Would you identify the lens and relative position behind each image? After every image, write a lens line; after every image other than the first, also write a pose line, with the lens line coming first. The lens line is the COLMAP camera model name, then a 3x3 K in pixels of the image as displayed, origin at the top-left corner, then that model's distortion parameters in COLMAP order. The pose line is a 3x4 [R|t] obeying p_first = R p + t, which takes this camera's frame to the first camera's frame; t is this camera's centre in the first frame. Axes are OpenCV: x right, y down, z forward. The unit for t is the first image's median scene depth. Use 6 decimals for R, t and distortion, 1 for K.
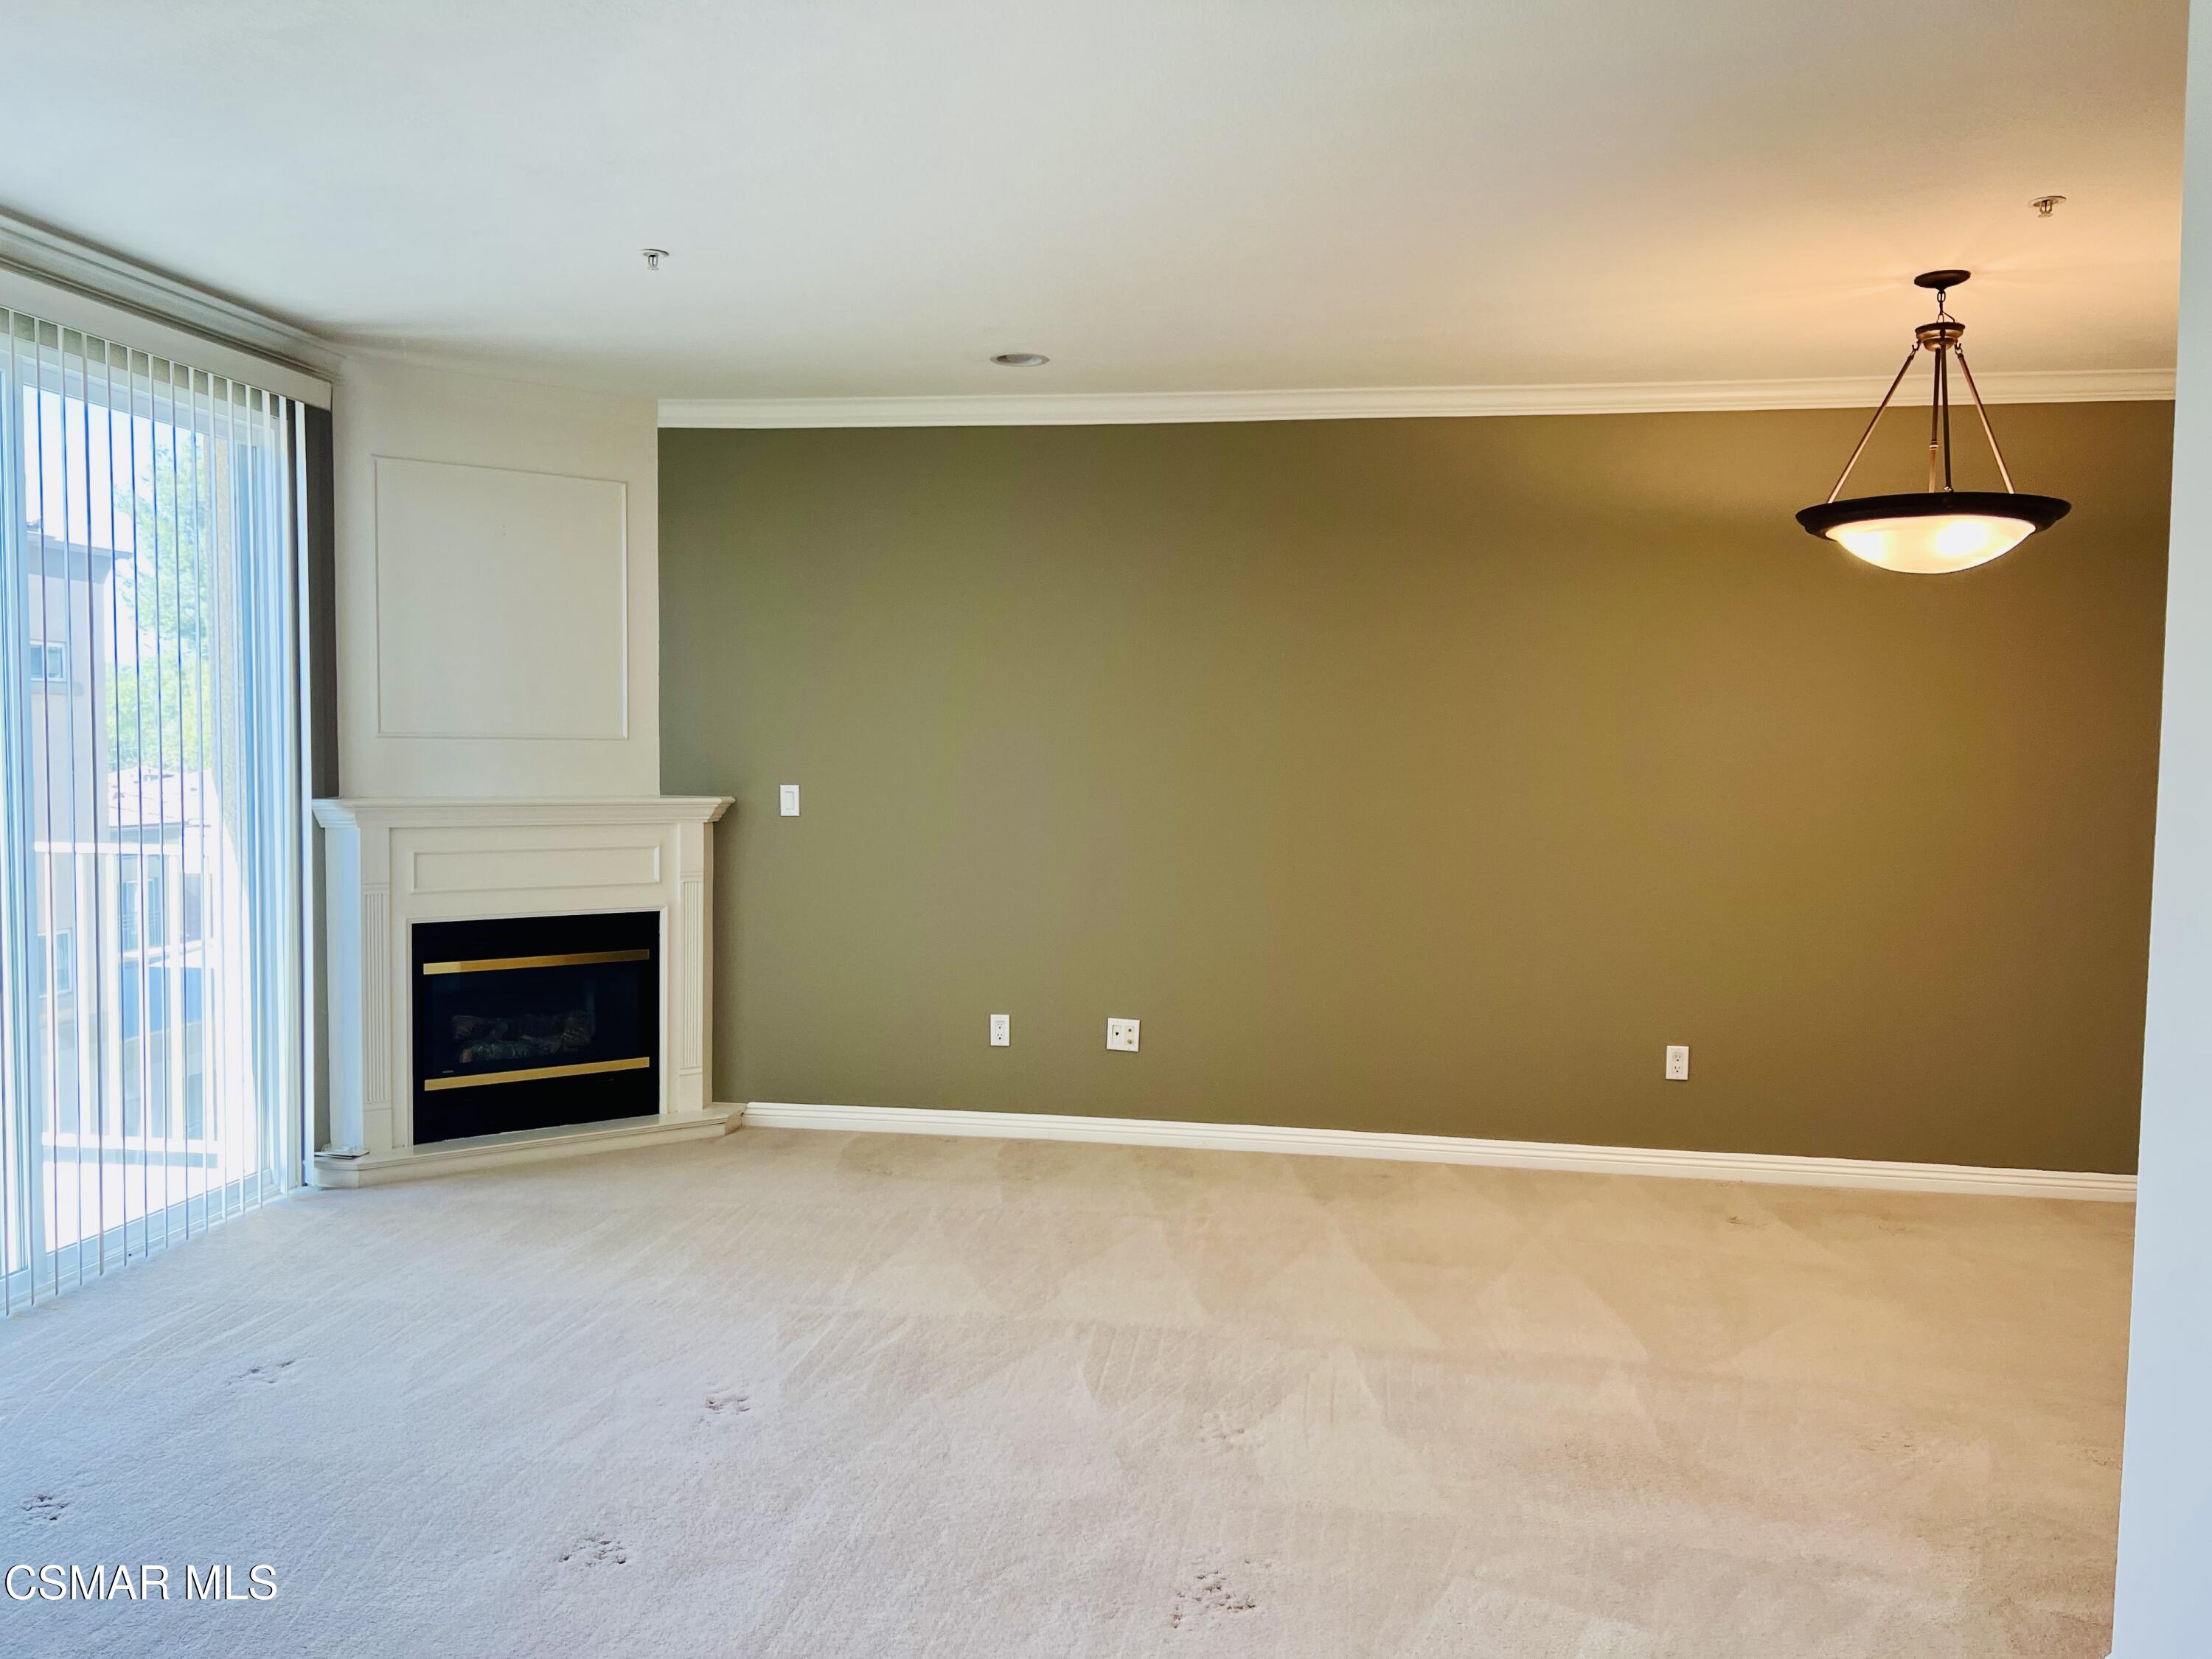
lens RADIAL K [[1688.3, 0, 1106.0], [0, 1688.3, 829.5], [0, 0, 1]] dist [0.113757, -0.159043]
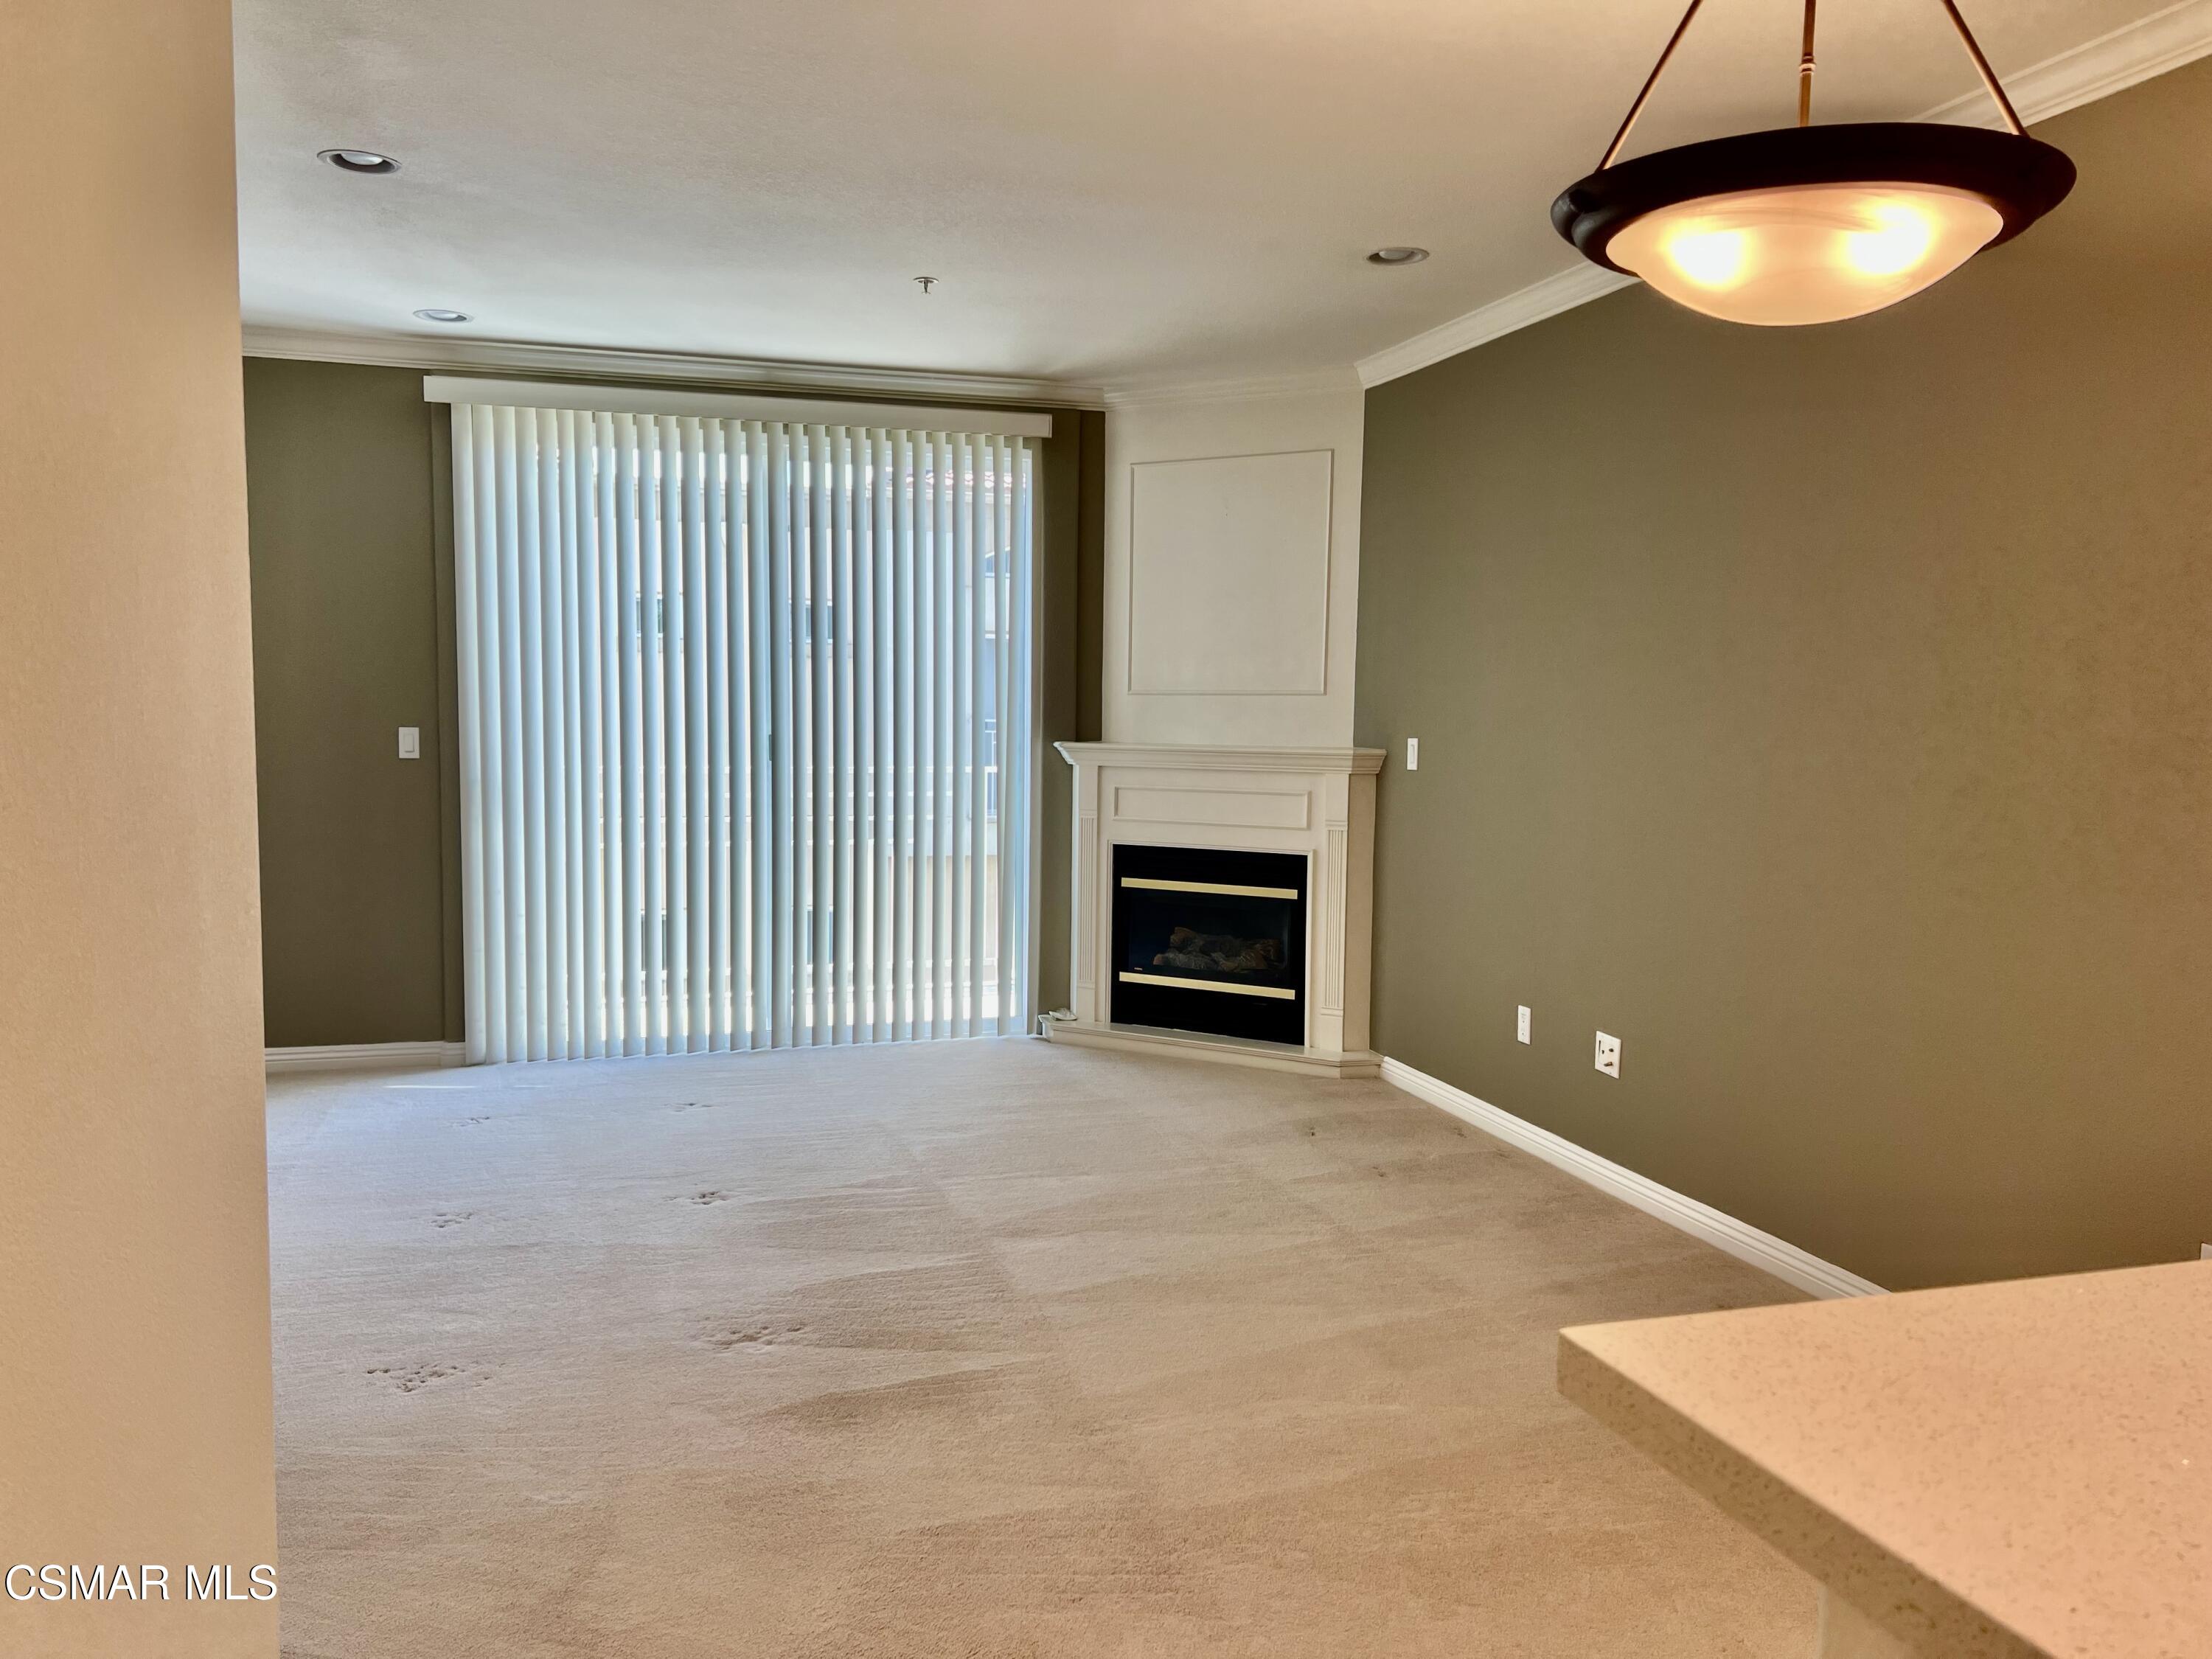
lens RADIAL K [[1665.9, 0, 1044.3], [0, 1665.9, 837.5], [0, 0, 1]] dist [0.115385, 0.000692]
pose [[0.412757, 0.068464, -0.908265, 0.657479], [-0.049858, 0.997374, 0.052523, -0.010719], [0.909476, 0.023605, 0.415086, 0.445529]]
